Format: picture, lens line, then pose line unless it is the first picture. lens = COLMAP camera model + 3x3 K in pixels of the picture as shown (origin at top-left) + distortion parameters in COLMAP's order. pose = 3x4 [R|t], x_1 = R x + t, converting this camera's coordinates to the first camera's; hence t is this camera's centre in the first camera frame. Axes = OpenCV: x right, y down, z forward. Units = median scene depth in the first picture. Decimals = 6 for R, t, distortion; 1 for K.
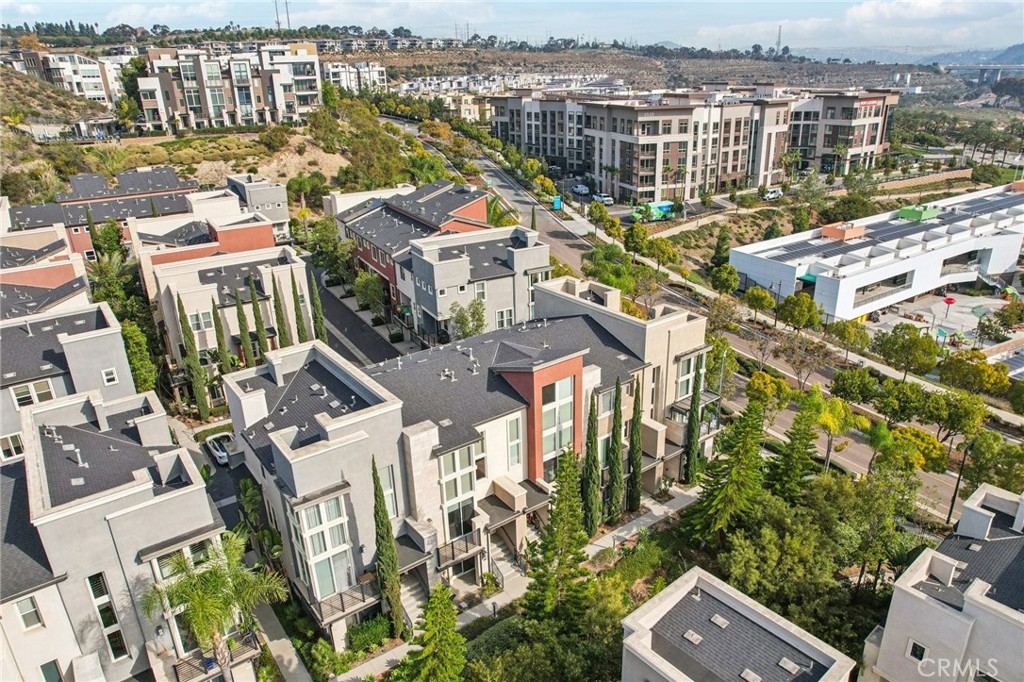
lens RADIAL K [[680.4, 0, 521.4], [0, 680.4, 342.1], [0, 0, 1]] dist [-0.083036, 0.074425]
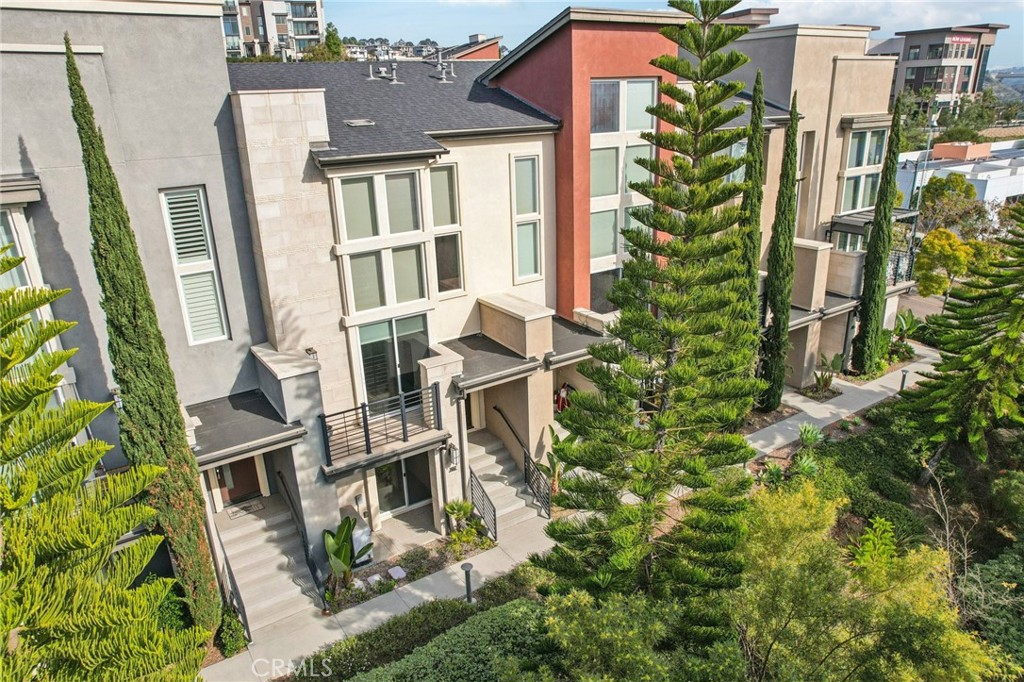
lens RADIAL K [[678.5, 0, 505.1], [0, 678.5, 350.7], [0, 0, 1]] dist [-0.058250, 0.040899]
pose [[0.998052, 0.009799, -0.061620, 0.001266], [-0.011311, 0.999642, -0.024237, 0.092106], [0.061360, 0.024887, 0.997805, 0.205747]]
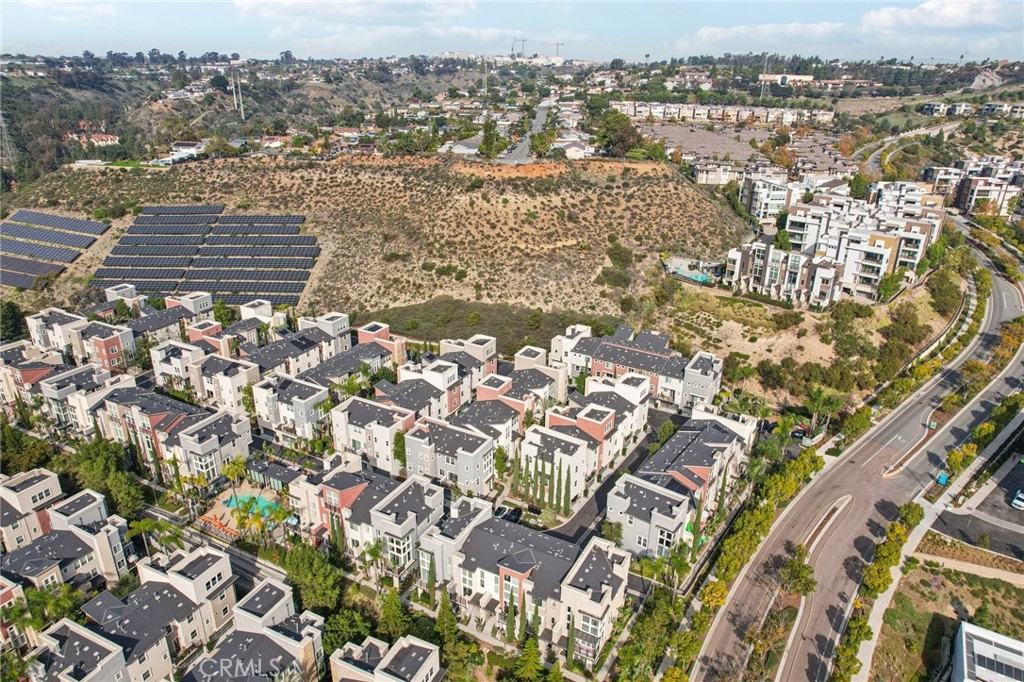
lens RADIAL K [[666.9, 0, 515.2], [0, 666.9, 342.2], [0, 0, 1]] dist [-0.050557, 0.024335]
pose [[0.420829, 0.378243, -0.824521, 0.630765], [-0.361998, 0.903439, 0.229685, -0.463806], [0.831782, 0.201817, 0.517116, -0.144217]]
